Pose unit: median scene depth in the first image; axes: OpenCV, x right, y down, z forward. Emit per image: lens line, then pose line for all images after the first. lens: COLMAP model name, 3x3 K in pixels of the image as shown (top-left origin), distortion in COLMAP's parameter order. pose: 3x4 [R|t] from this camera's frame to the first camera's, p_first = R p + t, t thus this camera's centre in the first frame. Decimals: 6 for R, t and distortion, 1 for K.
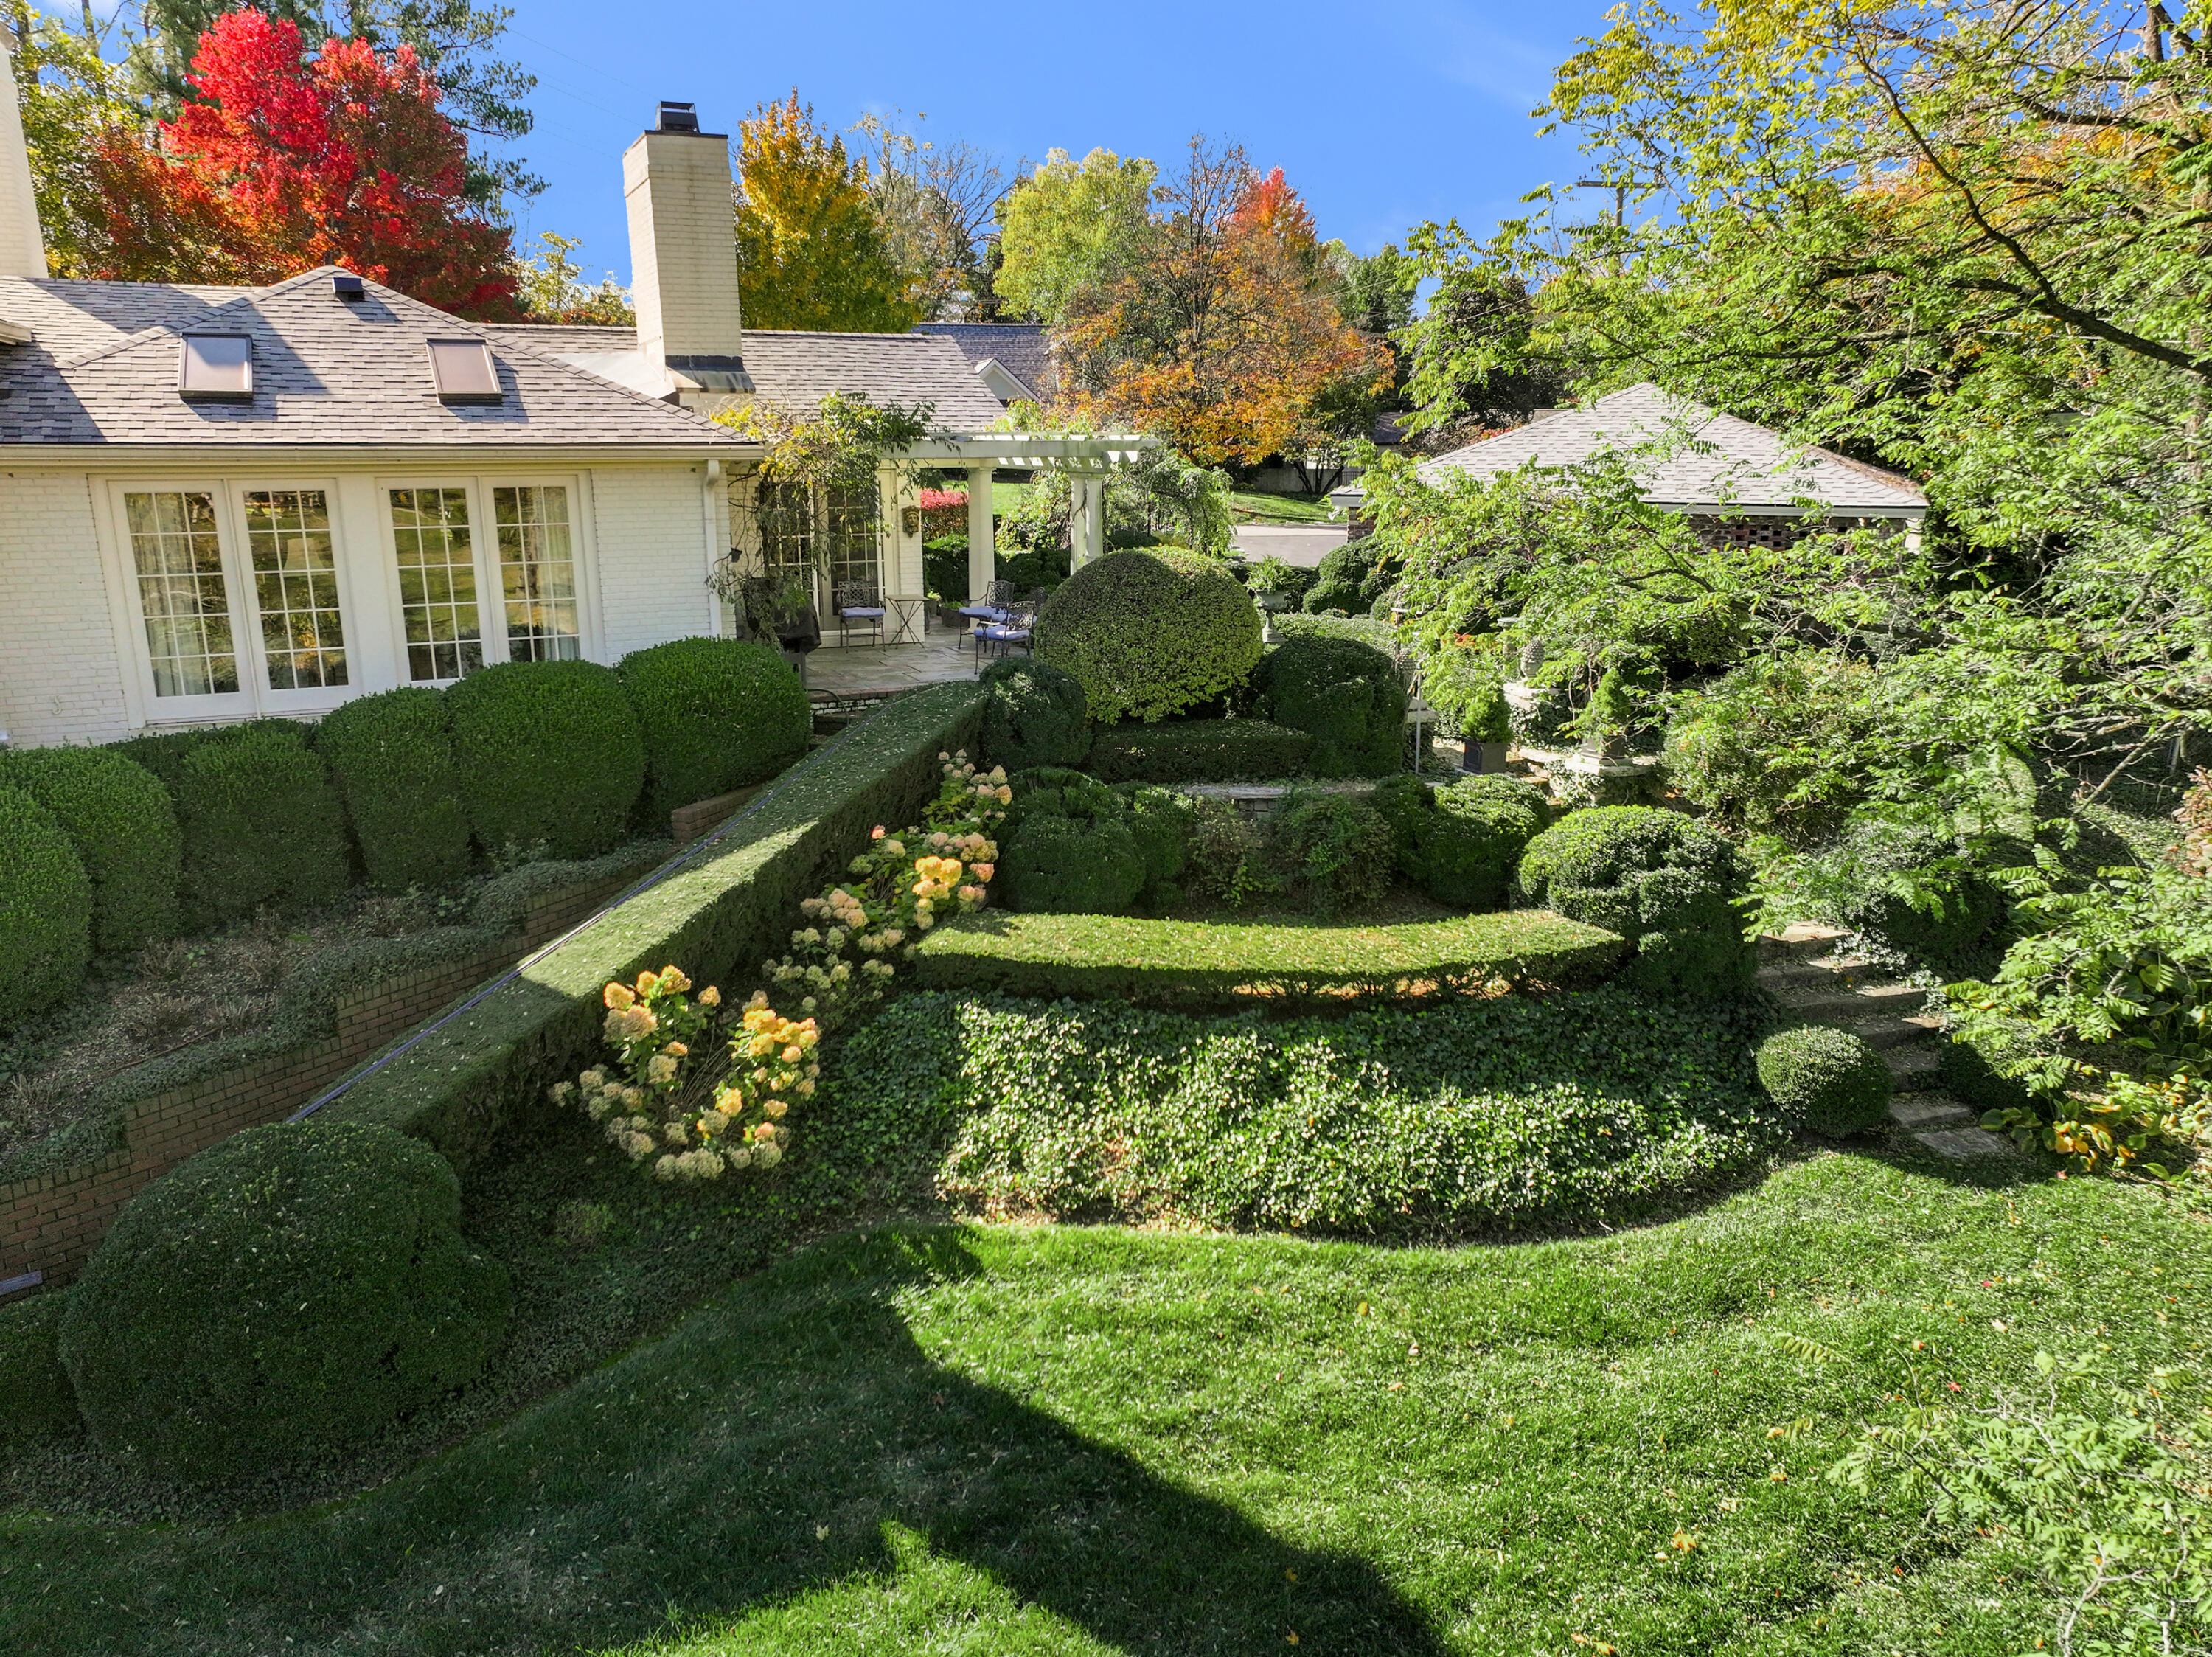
lens RADIAL K [[1550.9, 0, 1109.7], [0, 1550.9, 820.1], [0, 0, 1]] dist [0.002323, 0.011481]
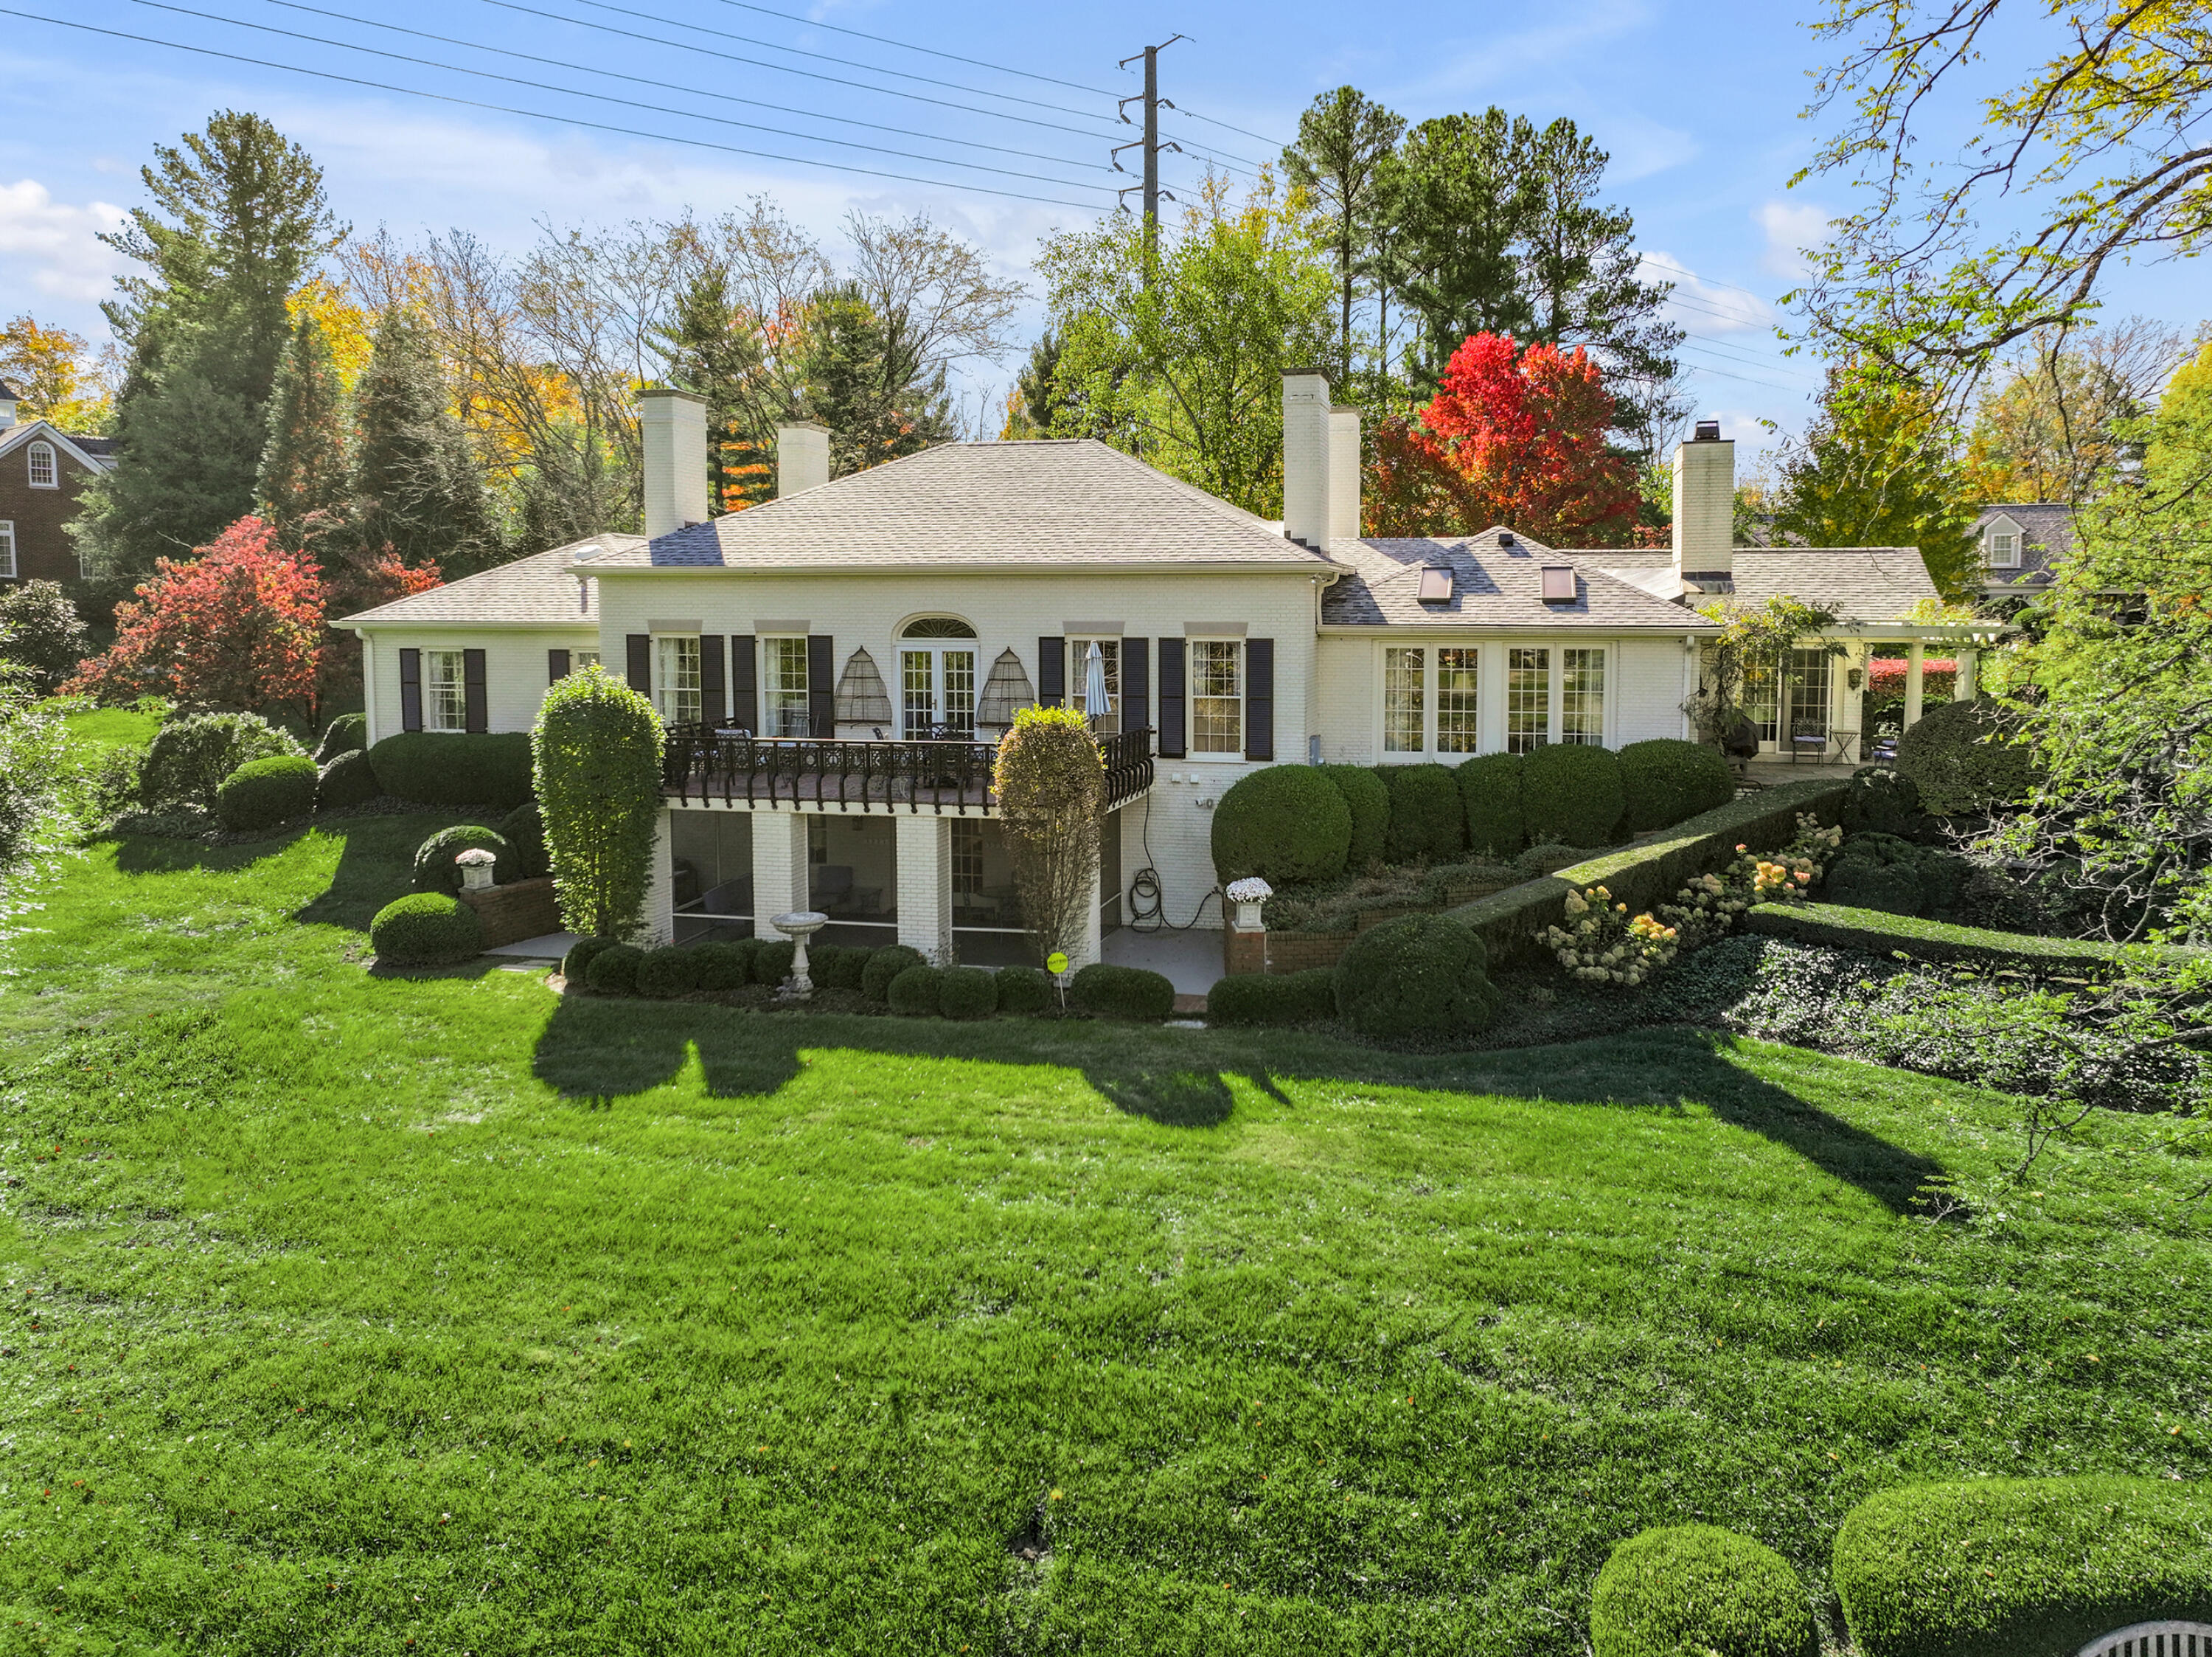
lens RADIAL K [[1574.9, 0, 1164.1], [0, 1574.9, 749.1], [0, 0, 1]] dist [0.009003, 0.001987]
pose [[0.786843, 0.059623, -0.614267, 0.427483], [-0.151832, 0.983432, -0.099033, 0.175313], [0.598185, 0.171189, 0.782859, -0.798297]]
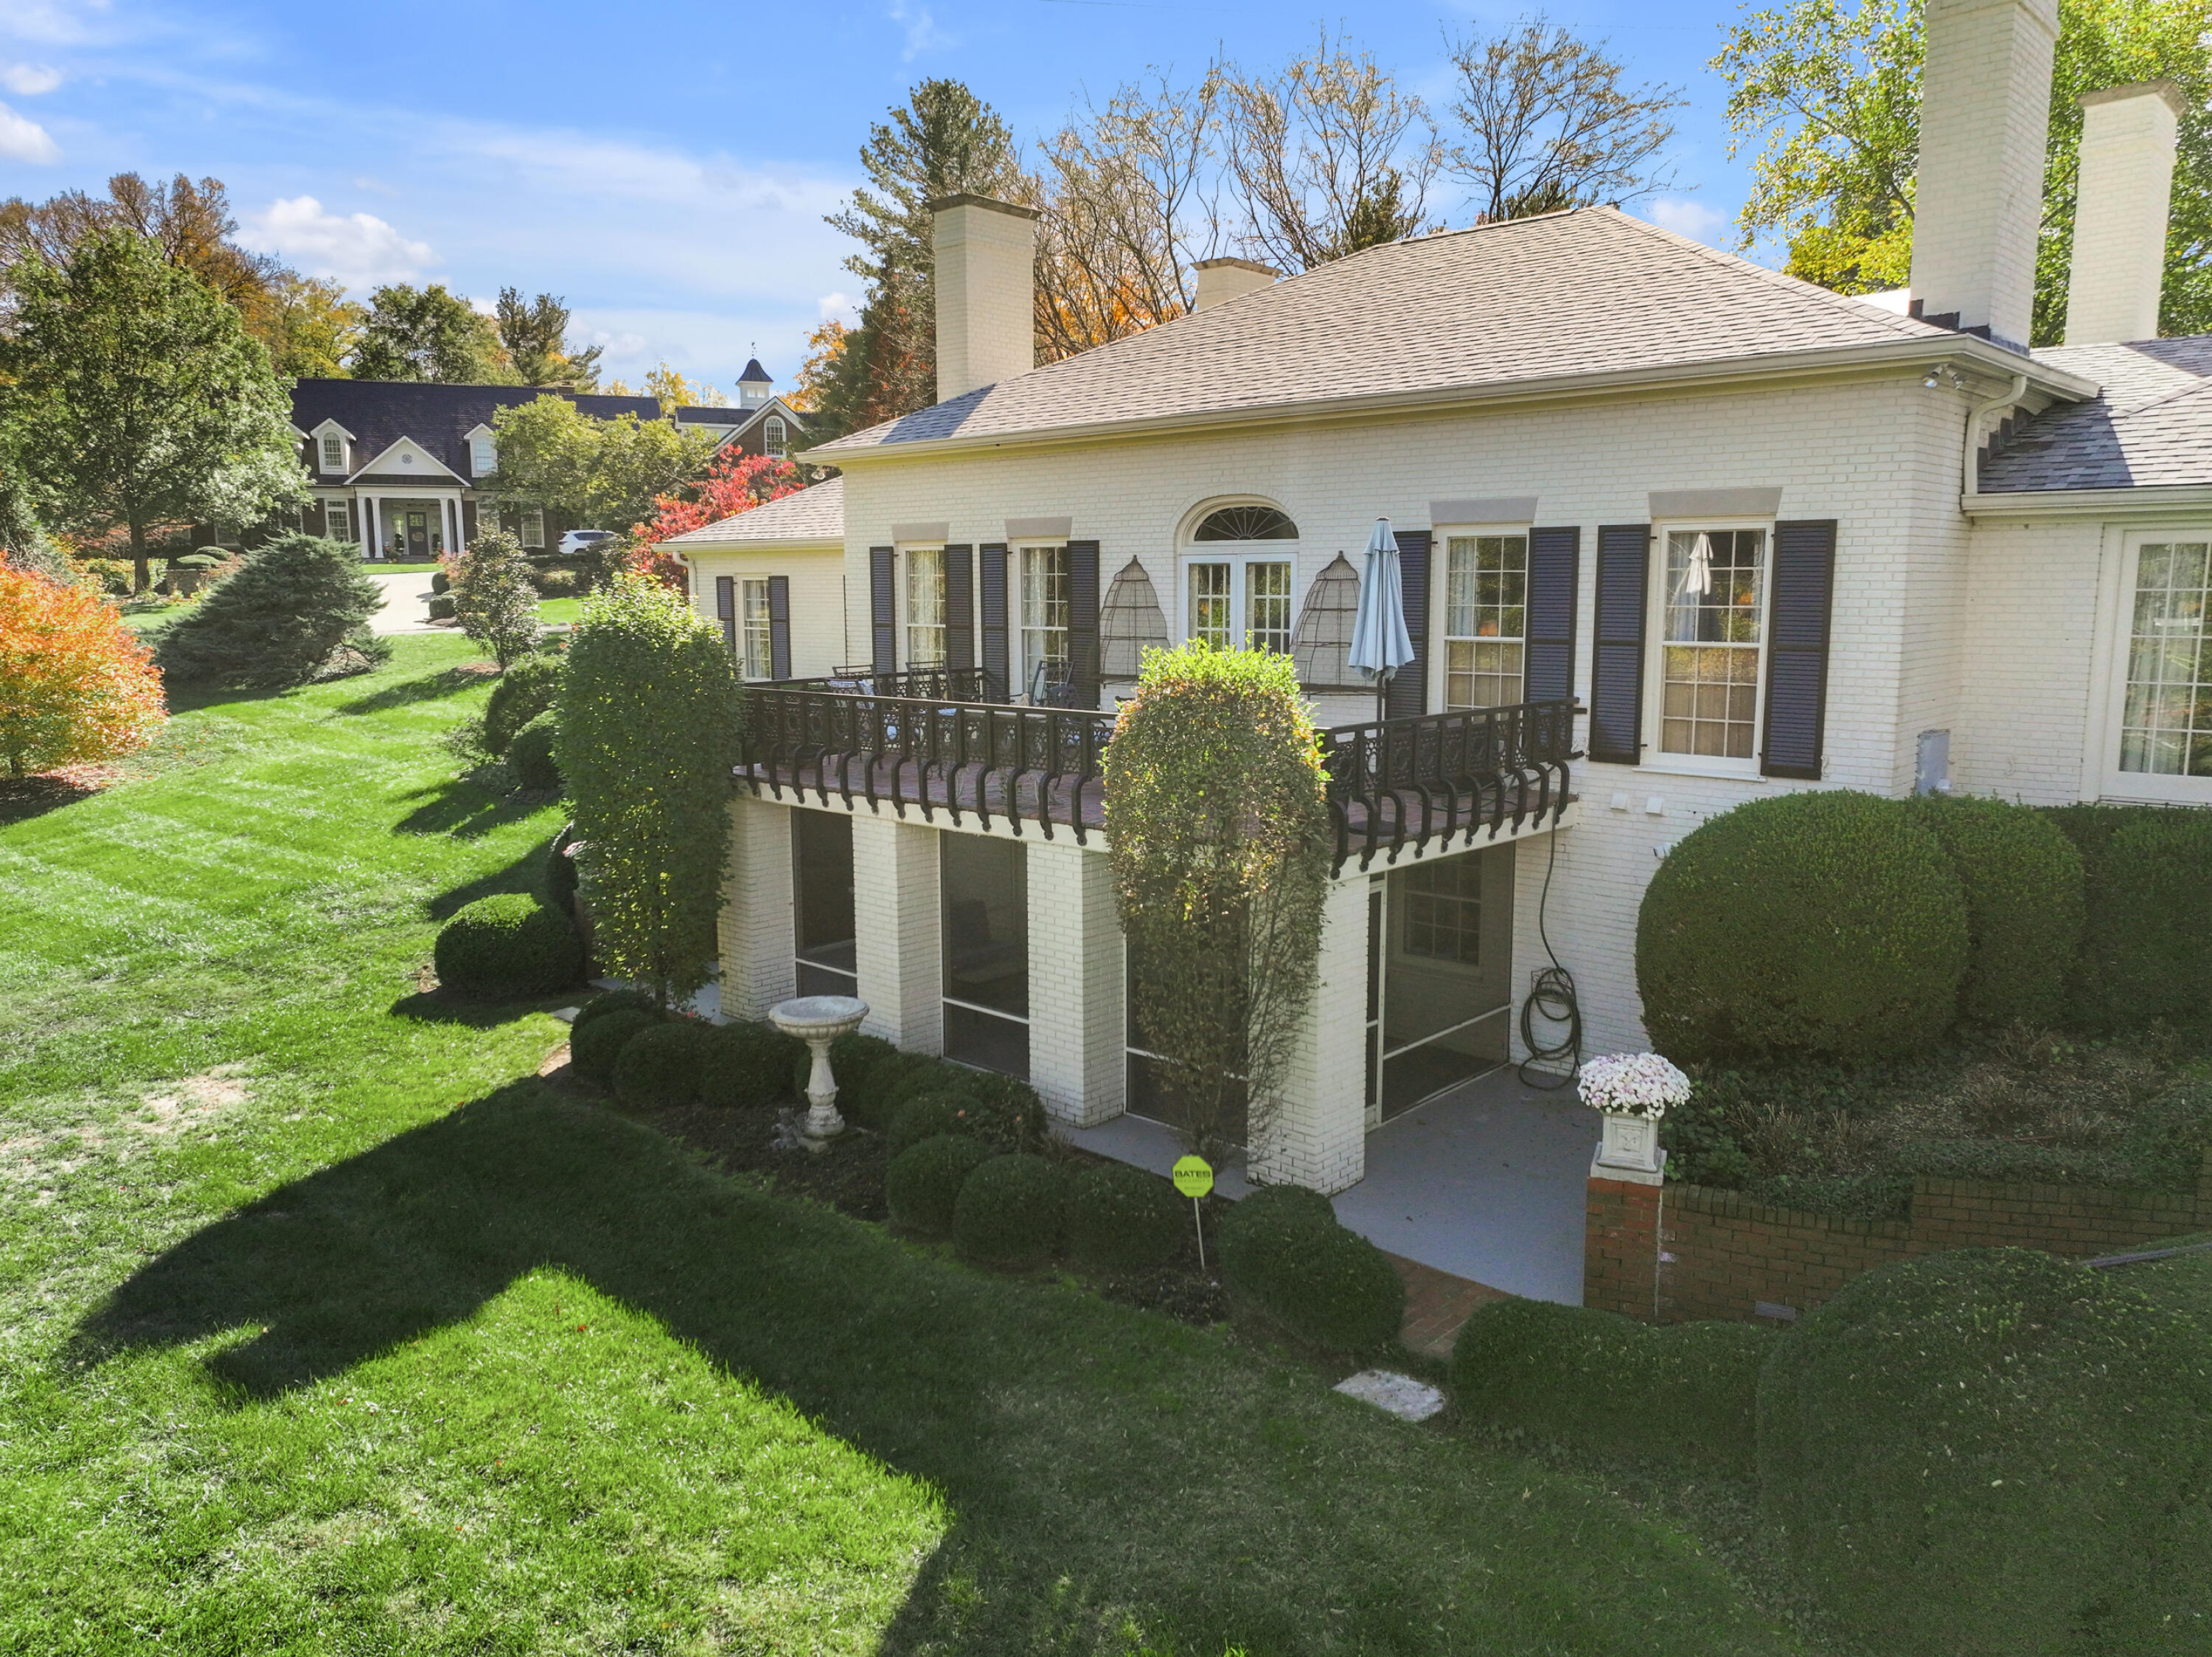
lens RADIAL K [[1550.9, 0, 1109.7], [0, 1550.9, 820.1], [0, 0, 1]] dist [0.002323, 0.011481]
pose [[0.376368, 0.141214, -0.915645, -0.011369], [-0.220829, 0.973504, 0.059368, 0.026066], [0.899767, 0.179856, 0.397580, 0.145592]]
